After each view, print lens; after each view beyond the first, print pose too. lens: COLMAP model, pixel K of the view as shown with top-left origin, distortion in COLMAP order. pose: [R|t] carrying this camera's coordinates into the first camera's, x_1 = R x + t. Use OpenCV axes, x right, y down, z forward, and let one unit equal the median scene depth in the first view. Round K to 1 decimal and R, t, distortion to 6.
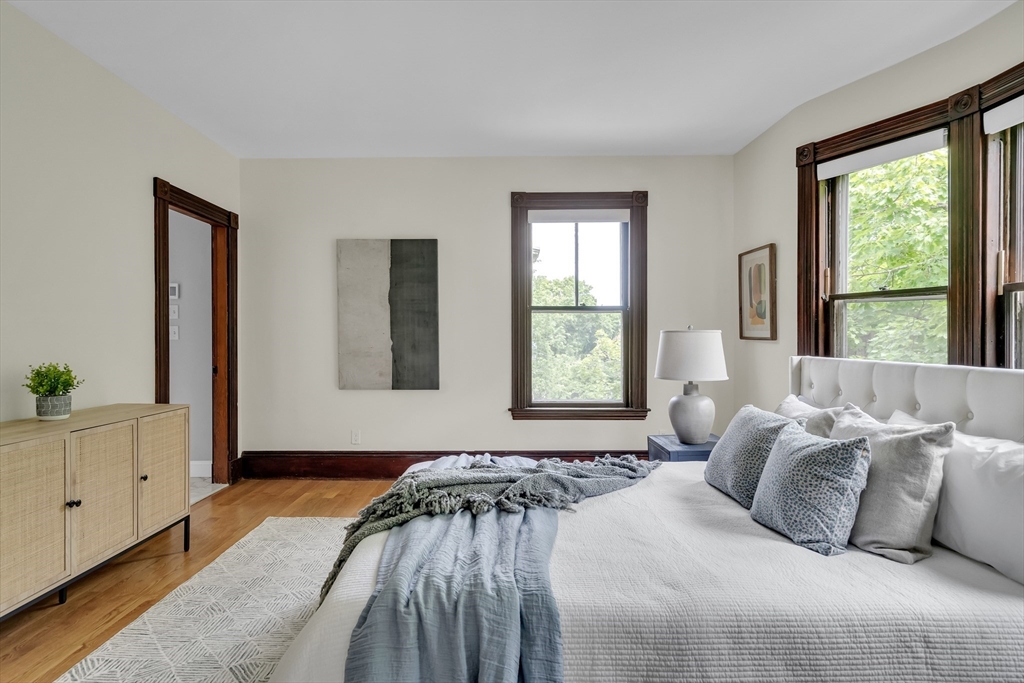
lens RADIAL K [[552.5, 0, 512.0], [0, 552.5, 341.5], [0, 0, 1]] dist [-0.000486, -0.000439]
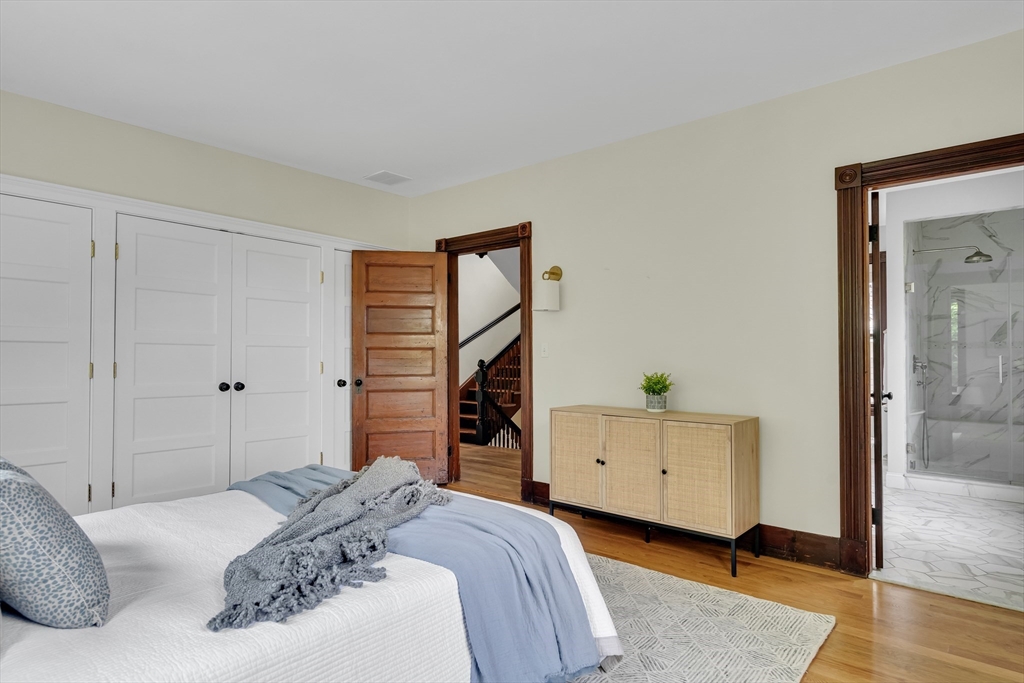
lens RADIAL K [[552.5, 0, 512.0], [0, 552.5, 341.5], [0, 0, 1]] dist [-0.000486, -0.000439]
pose [[-0.665721, -0.016562, -0.746017, 0.466884], [0.000929, 0.999734, -0.023024, -0.006550], [0.746200, -0.016021, -0.665529, 1.630119]]
